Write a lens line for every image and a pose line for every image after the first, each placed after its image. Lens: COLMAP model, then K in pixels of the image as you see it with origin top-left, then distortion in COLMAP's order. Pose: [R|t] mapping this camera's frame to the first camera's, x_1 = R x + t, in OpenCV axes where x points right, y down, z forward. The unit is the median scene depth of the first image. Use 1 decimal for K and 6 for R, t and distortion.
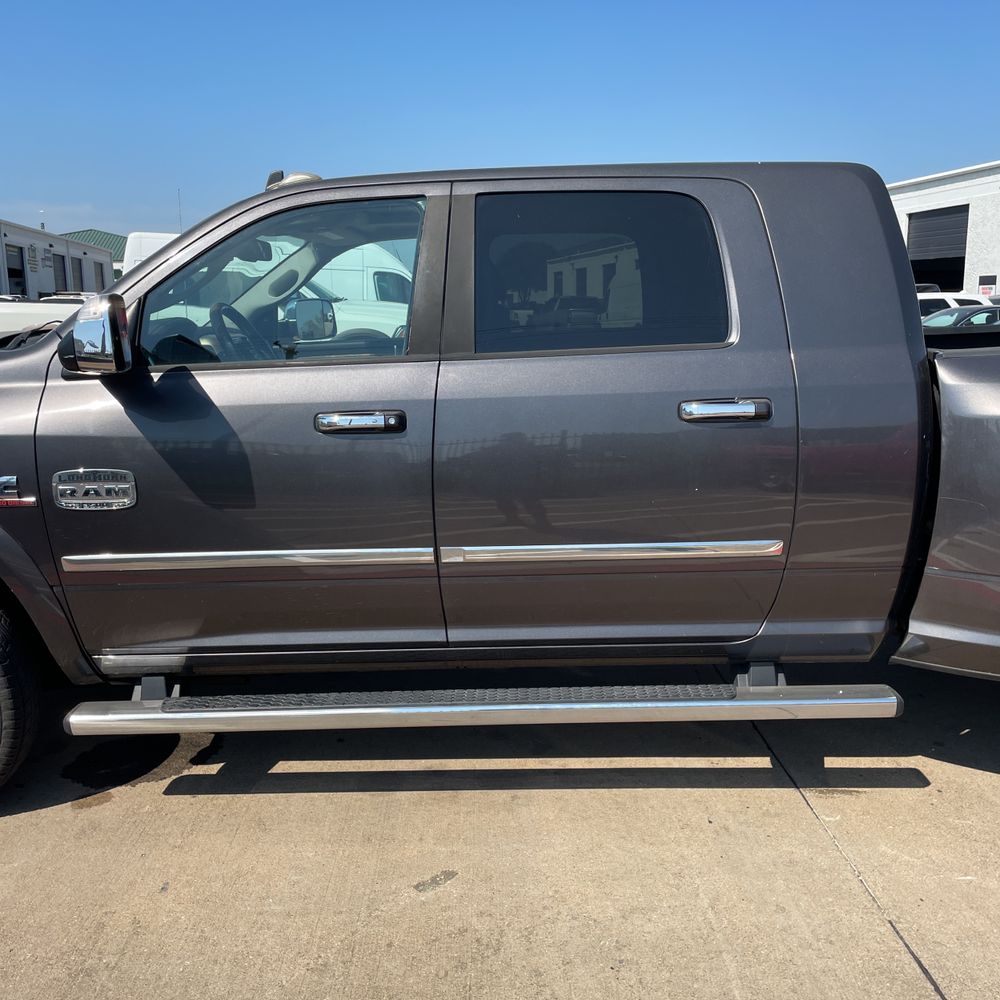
lens RADIAL K [[1011.3, 0, 503.5], [0, 1011.3, 498.3], [0, 0, 1]] dist [0.084494, -0.122579]
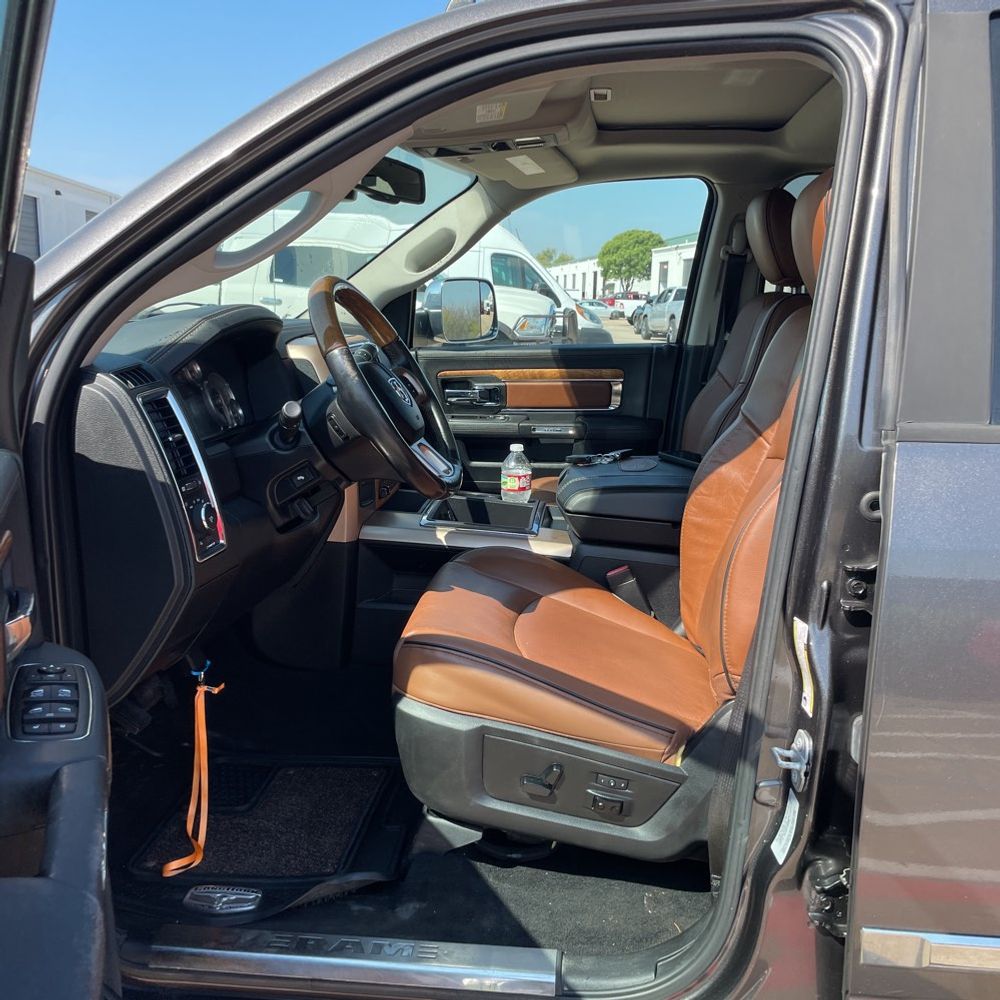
lens RADIAL K [[1011.3, 0, 503.5], [0, 1011.3, 498.3], [0, 0, 1]] dist [0.084494, -0.122579]
pose [[0.995218, 0.049357, -0.084292, -0.165083], [-0.048368, 0.998735, 0.013731, -0.106322], [0.084863, -0.009588, 0.996346, 0.573461]]
